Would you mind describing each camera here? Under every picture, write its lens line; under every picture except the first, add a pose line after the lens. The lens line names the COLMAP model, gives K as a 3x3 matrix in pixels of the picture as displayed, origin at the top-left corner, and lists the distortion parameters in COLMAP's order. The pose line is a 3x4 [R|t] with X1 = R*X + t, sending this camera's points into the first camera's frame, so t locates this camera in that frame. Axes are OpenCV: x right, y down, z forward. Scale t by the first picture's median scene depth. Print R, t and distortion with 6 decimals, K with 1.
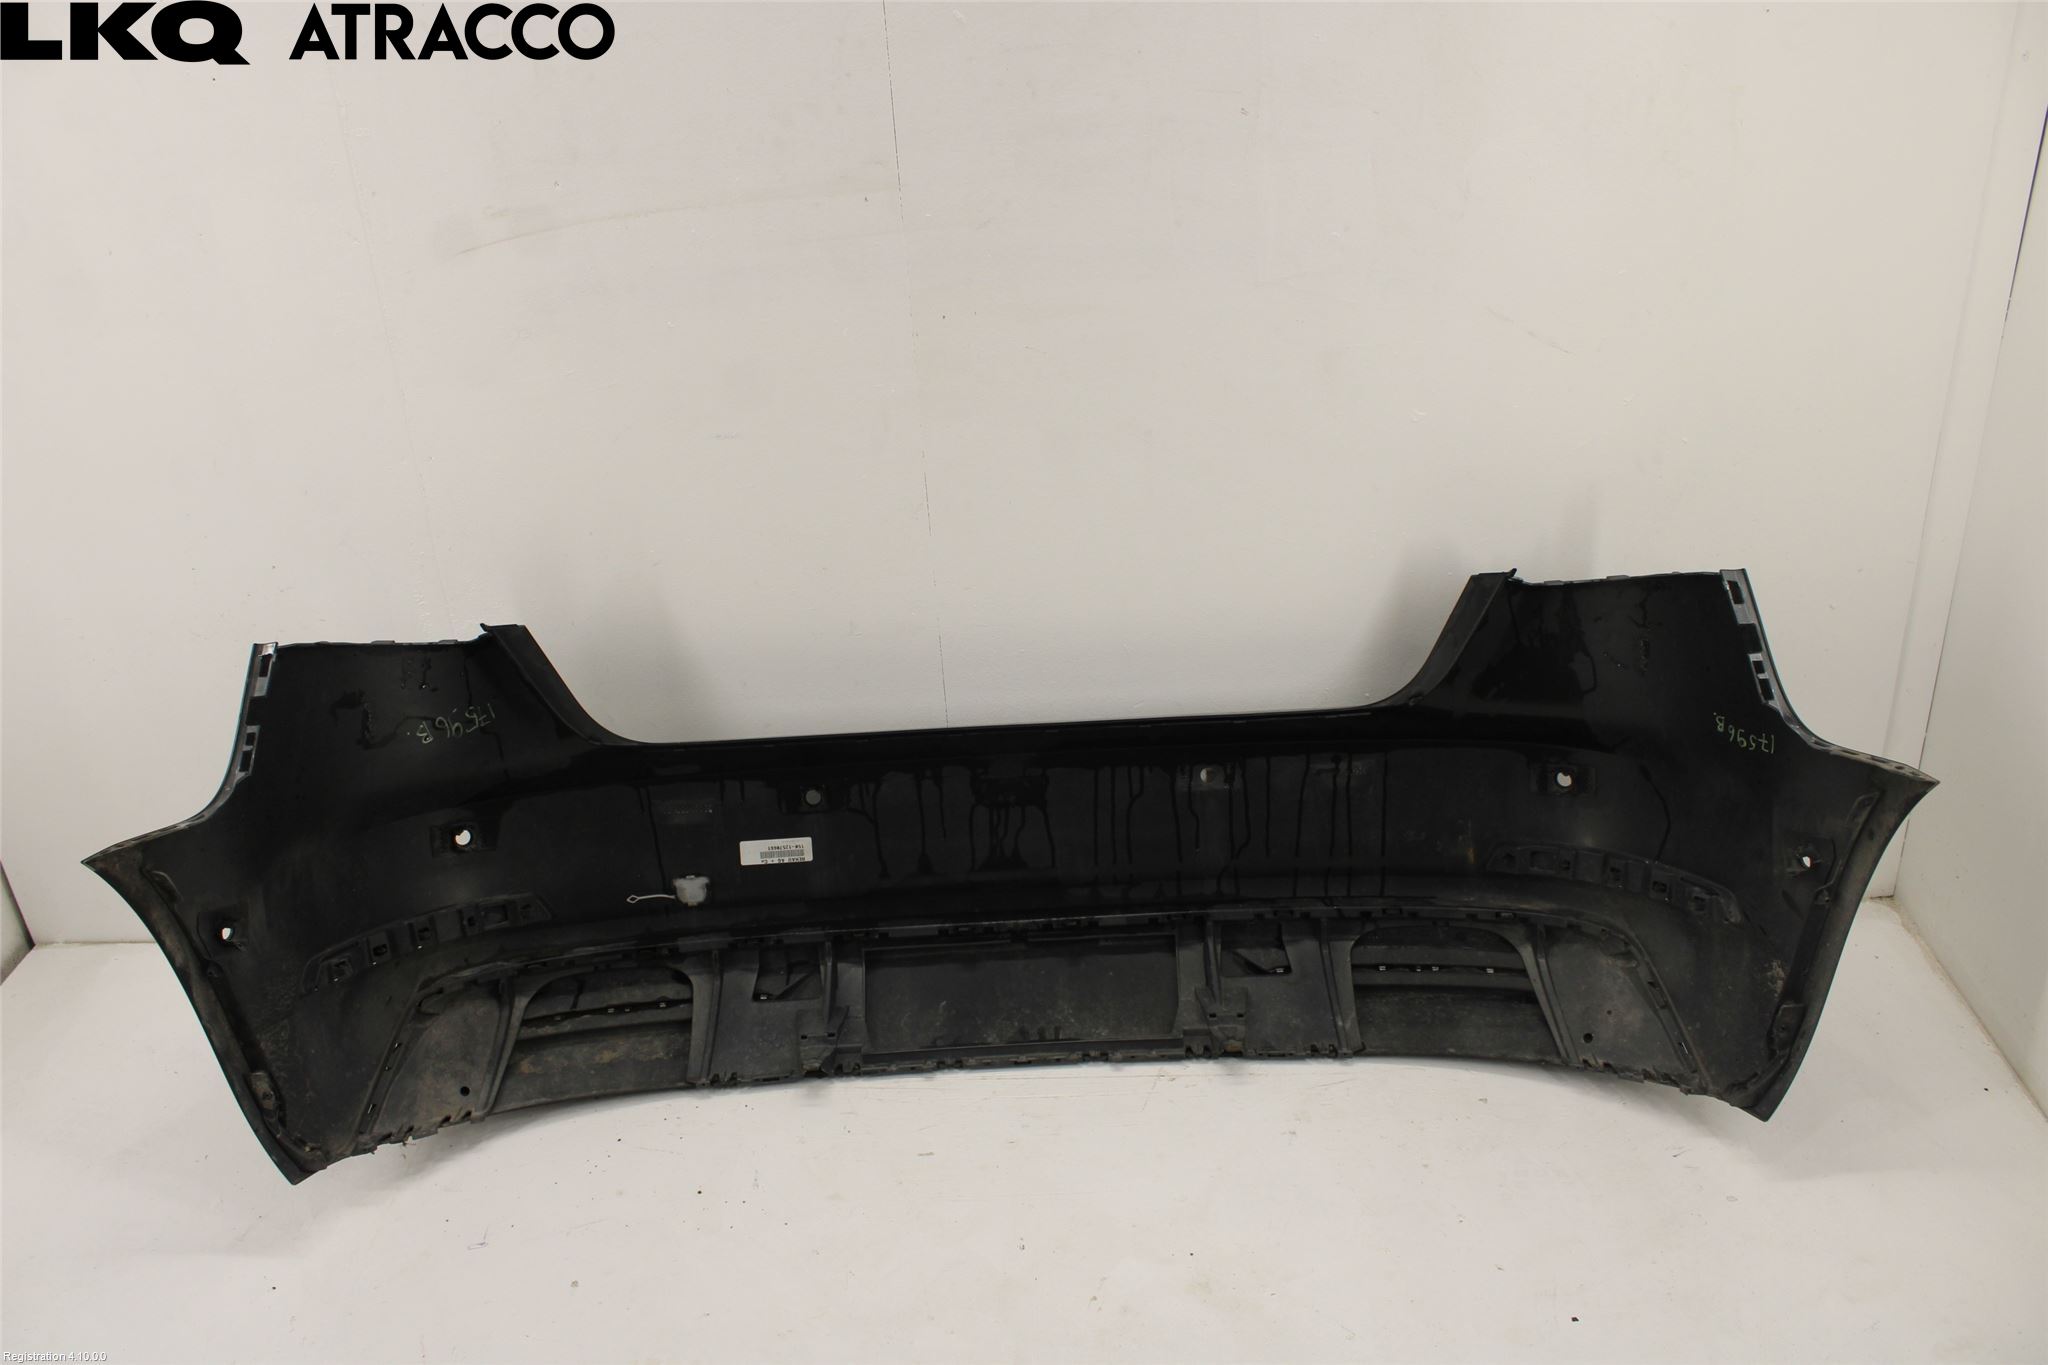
lens RADIAL K [[1708.6, 0, 1009.7], [0, 1708.6, 706.1], [0, 0, 1]] dist [-0.166060, 0.145542]
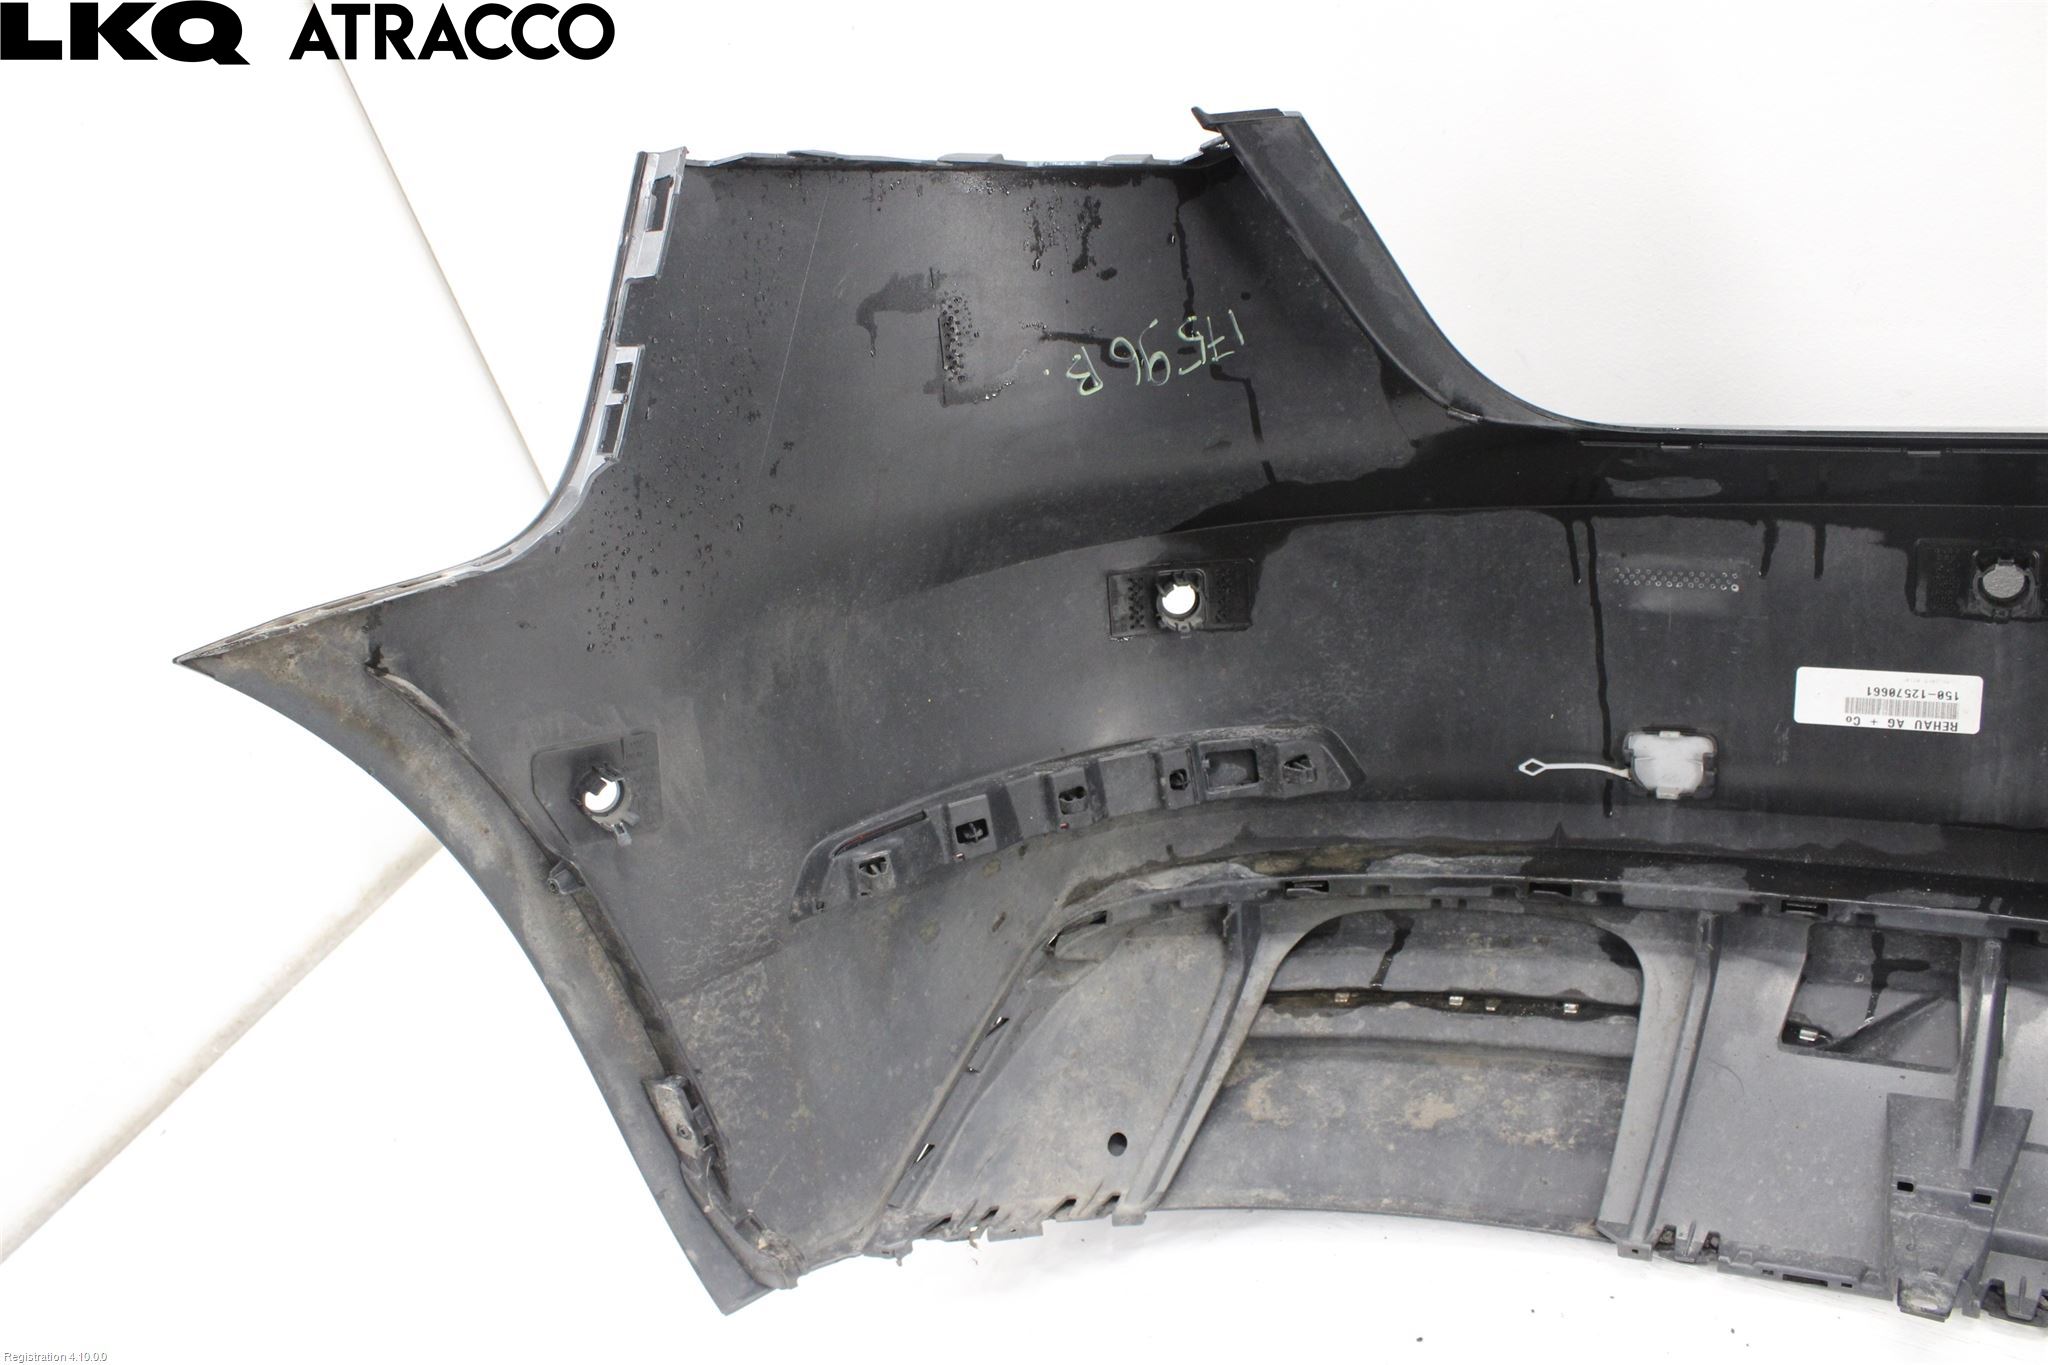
lens RADIAL K [[1708.6, 0, 1009.7], [0, 1708.6, 706.1], [0, 0, 1]] dist [-0.166060, 0.145542]
pose [[0.843863, 0.140881, -0.517733, -0.112969], [-0.025848, 0.974468, 0.223035, 0.002268], [0.535935, -0.174829, 0.825959, 0.570066]]
